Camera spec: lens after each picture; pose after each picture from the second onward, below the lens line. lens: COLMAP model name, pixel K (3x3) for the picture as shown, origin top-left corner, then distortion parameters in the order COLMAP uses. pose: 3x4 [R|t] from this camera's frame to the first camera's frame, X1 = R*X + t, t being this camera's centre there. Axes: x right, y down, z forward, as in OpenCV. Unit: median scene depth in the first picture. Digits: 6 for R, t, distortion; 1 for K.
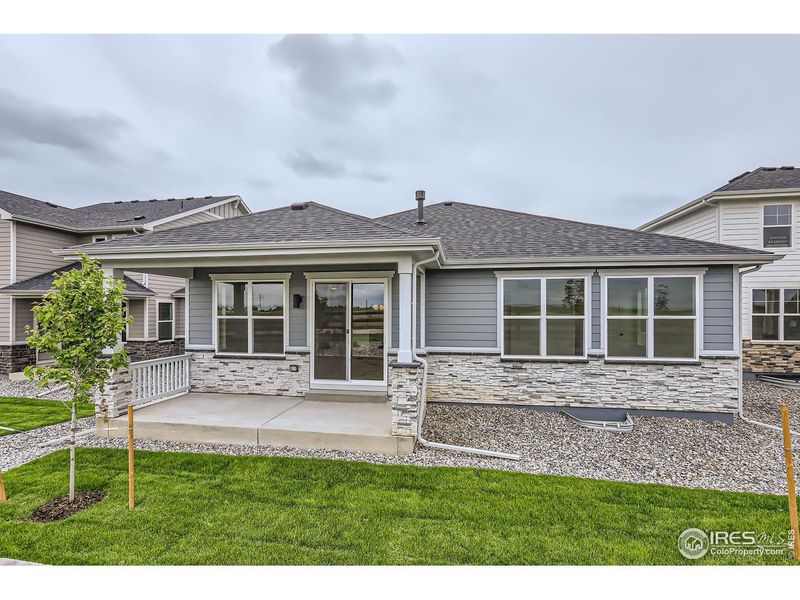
lens RADIAL K [[419.4, 0, 404.3], [0, 419.4, 297.4], [0, 0, 1]] dist [0.002281, 0.004866]
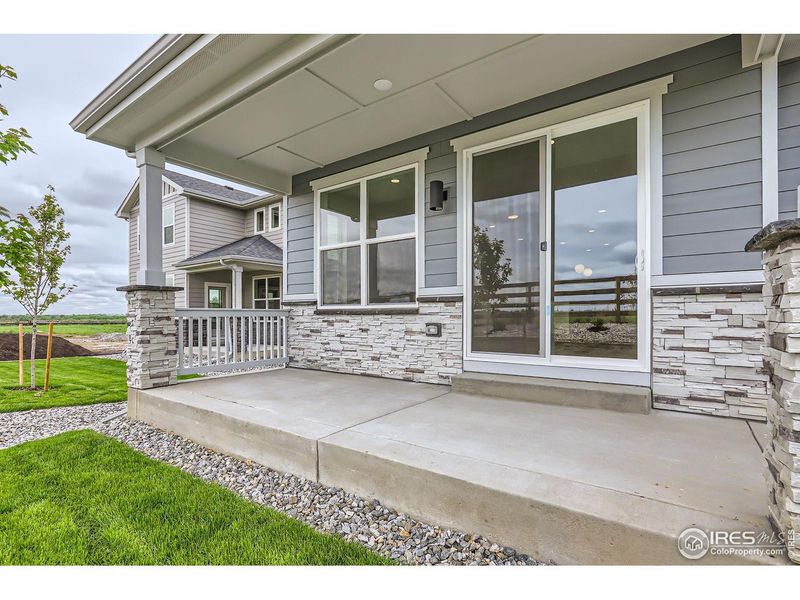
lens RADIAL K [[419.4, 0, 397.2], [0, 419.4, 304.4], [0, 0, 1]] dist [0.002281, 0.004866]
pose [[0.907533, -0.001806, -0.419978, -0.085080], [-0.001763, 0.999966, -0.008109, 0.140857], [0.419978, 0.008100, 0.907498, 0.506628]]
